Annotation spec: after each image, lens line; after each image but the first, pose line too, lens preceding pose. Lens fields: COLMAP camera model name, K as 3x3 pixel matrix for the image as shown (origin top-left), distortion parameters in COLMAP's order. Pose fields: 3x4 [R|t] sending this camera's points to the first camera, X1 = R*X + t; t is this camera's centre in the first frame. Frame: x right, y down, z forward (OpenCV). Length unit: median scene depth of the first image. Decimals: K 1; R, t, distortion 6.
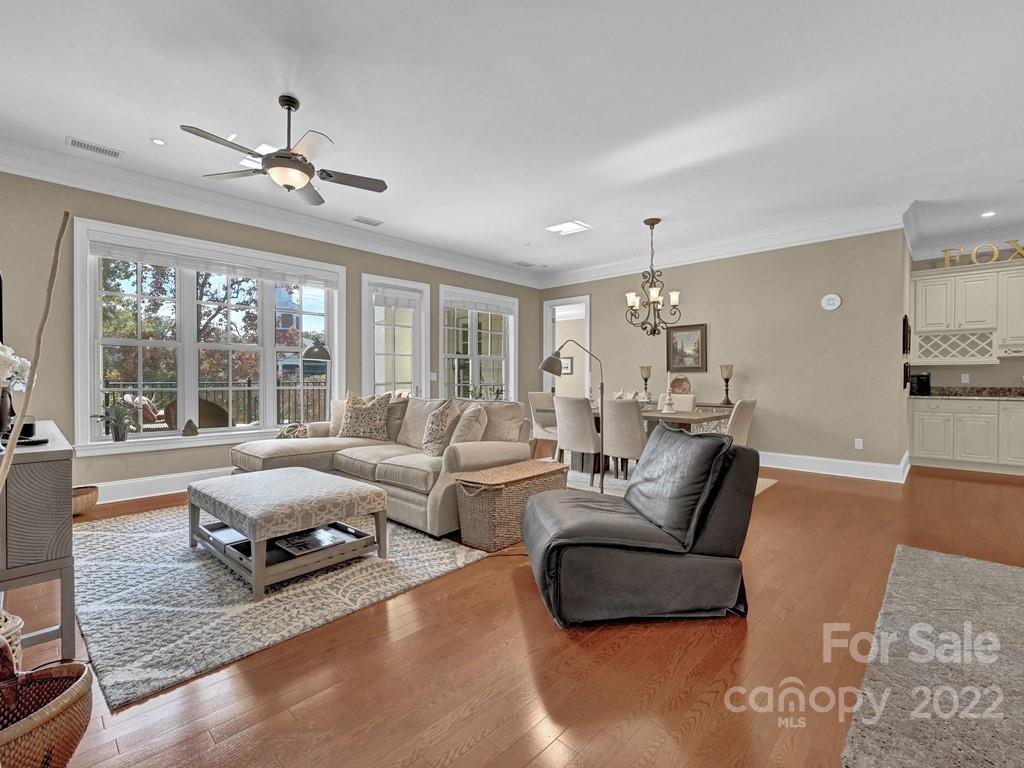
lens RADIAL K [[471.4, 0, 515.8], [0, 471.4, 375.4], [0, 0, 1]] dist [-0.001176, -0.000719]
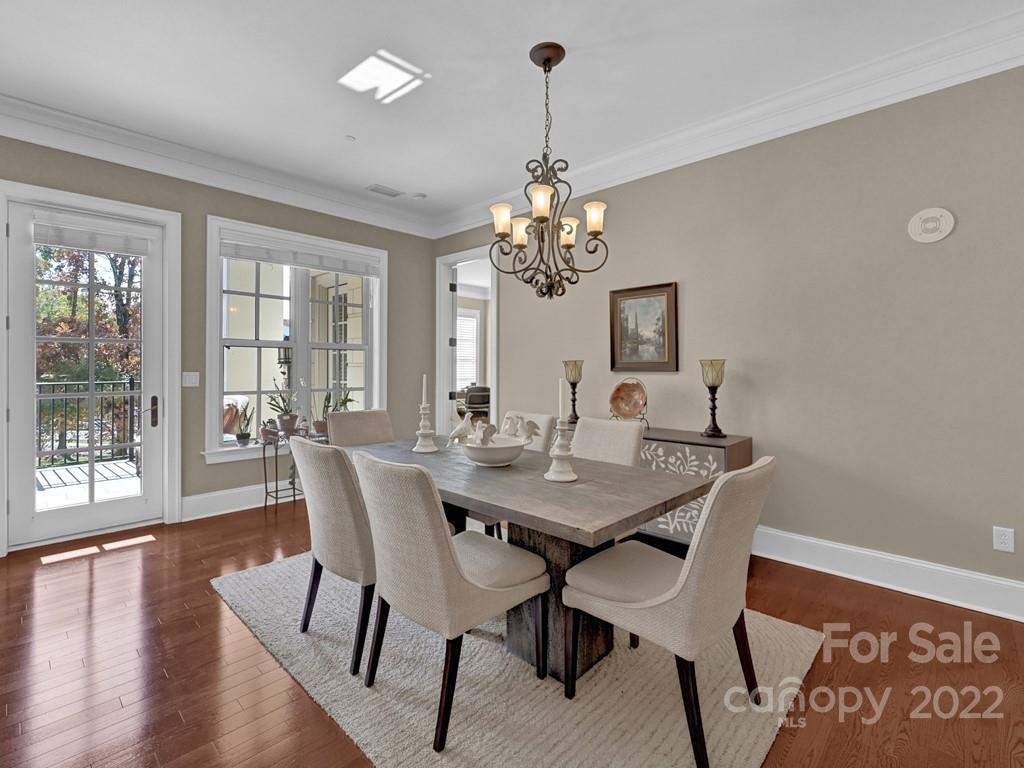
lens RADIAL K [[500.9, 0, 511.0], [0, 500.9, 361.3], [0, 0, 1]] dist [-0.002012, 0.000350]
pose [[0.999989, 0.000065, -0.004792, 0.215052], [-0.000104, 0.999967, -0.008153, -0.014439], [0.004792, 0.008153, 0.999955, 0.423915]]
